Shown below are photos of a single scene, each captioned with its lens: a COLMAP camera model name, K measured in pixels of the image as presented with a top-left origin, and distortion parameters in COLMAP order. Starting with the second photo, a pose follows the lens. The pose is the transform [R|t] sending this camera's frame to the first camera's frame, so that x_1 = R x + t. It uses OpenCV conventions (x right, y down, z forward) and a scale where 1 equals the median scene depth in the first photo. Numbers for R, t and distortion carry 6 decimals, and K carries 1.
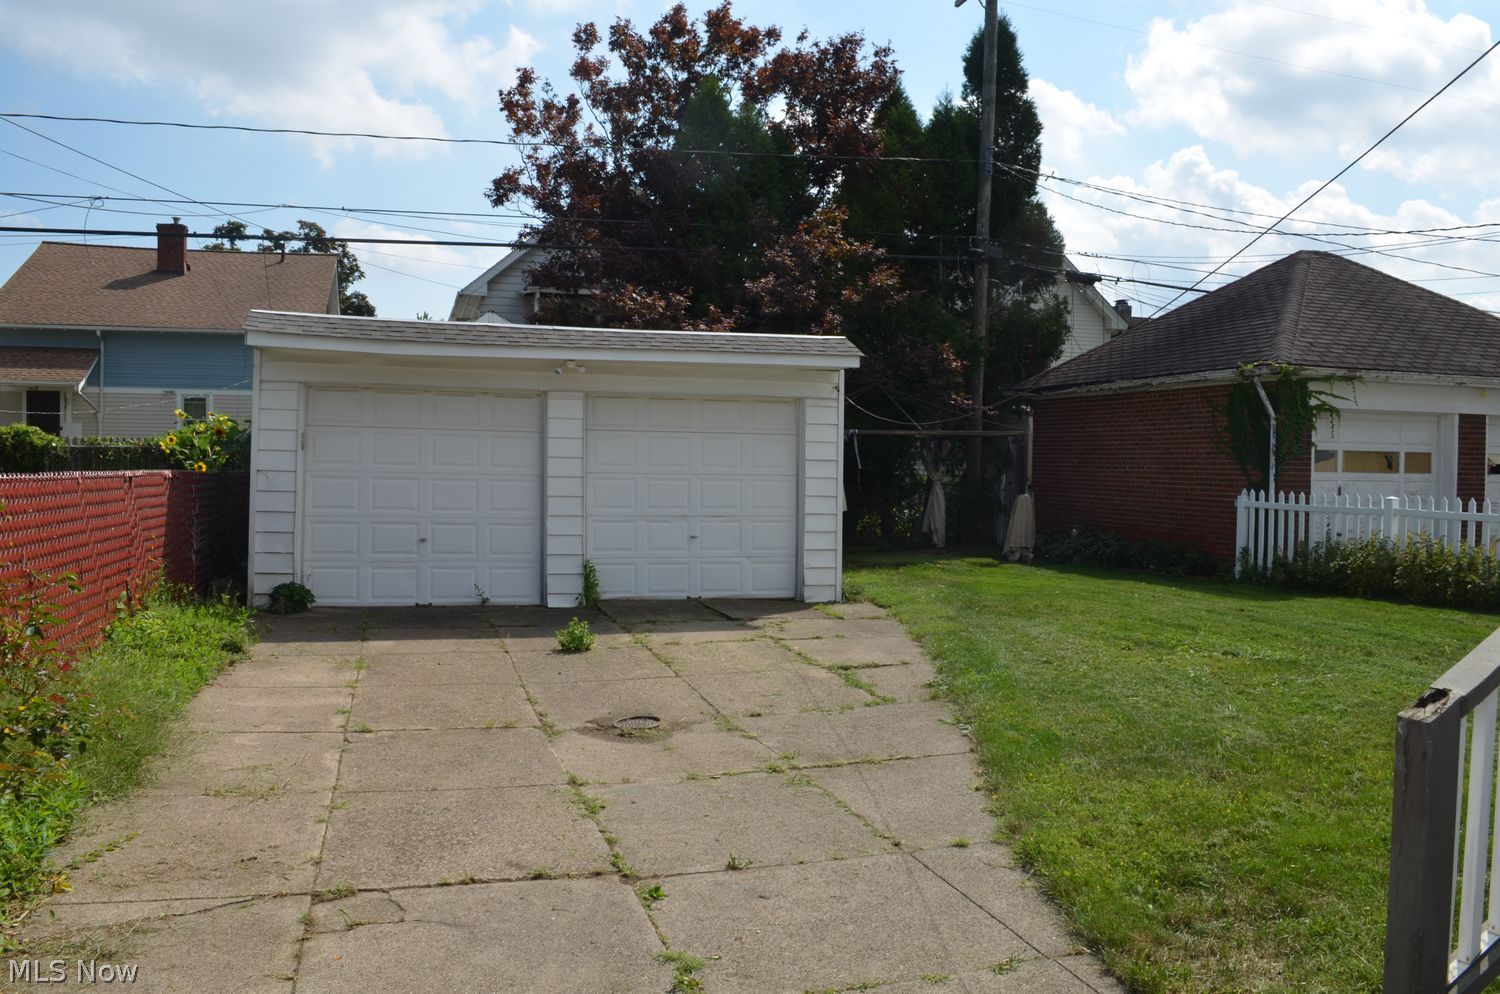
lens RADIAL K [[1181.0, 0, 755.4], [0, 1181.0, 499.8], [0, 0, 1]] dist [-0.080615, 0.017163]
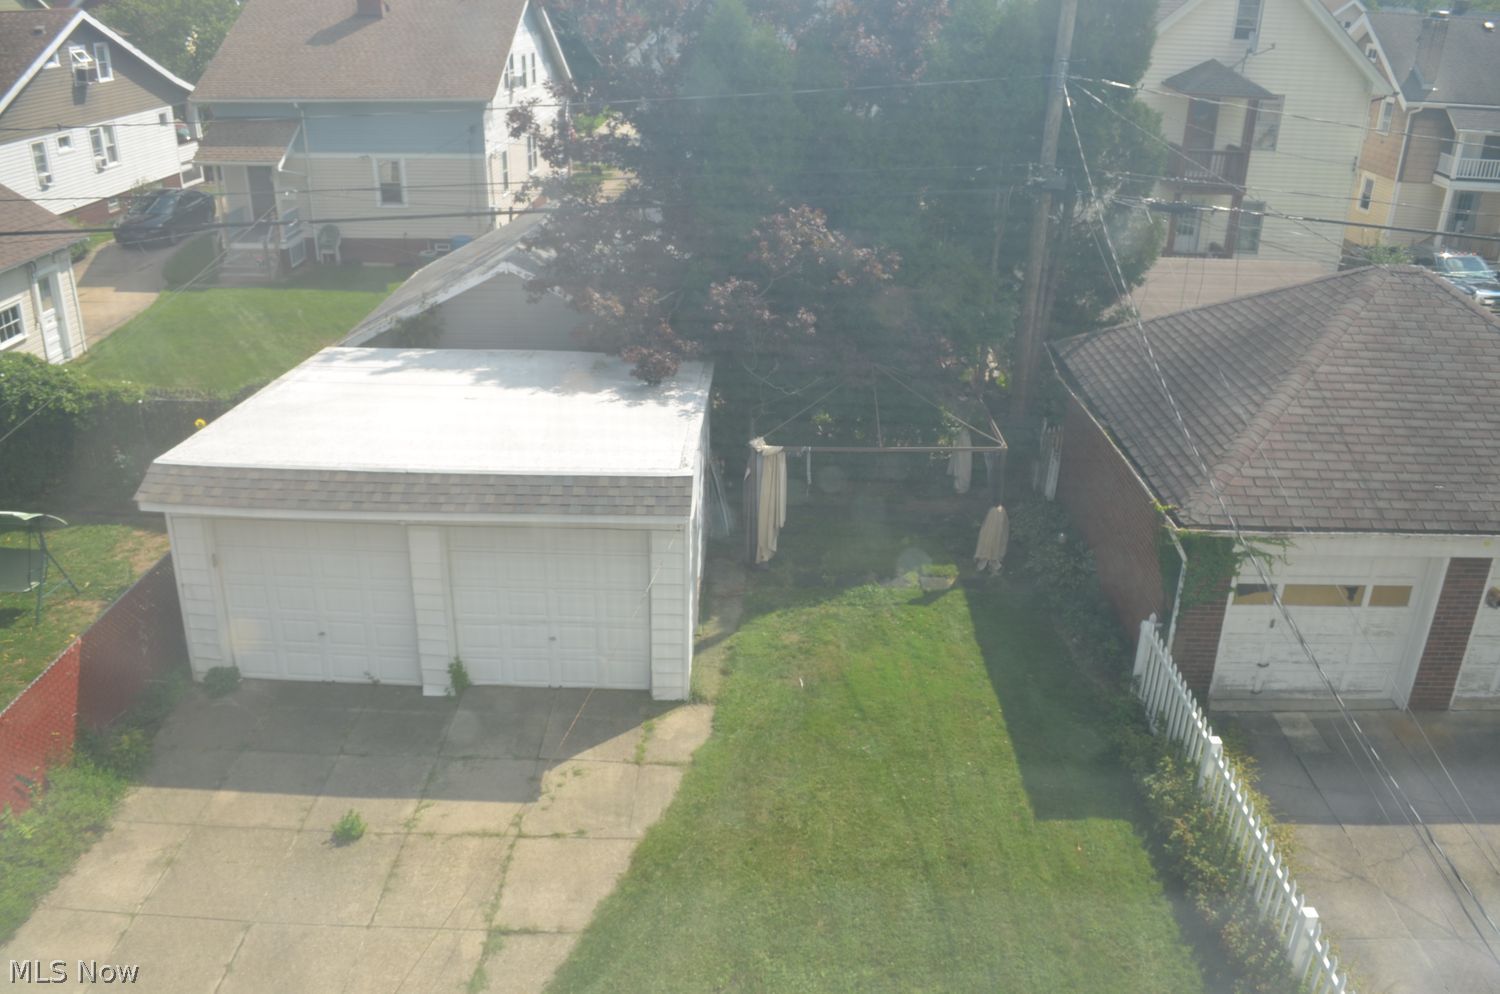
lens RADIAL K [[1181.0, 0, 744.8], [0, 1181.0, 490.9], [0, 0, 1]] dist [-0.080615, 0.017163]
pose [[0.950762, 0.125608, -0.283325, 0.349115], [-0.011958, 0.928375, 0.371453, -0.429261], [0.309690, -0.349776, 0.884166, 0.102050]]
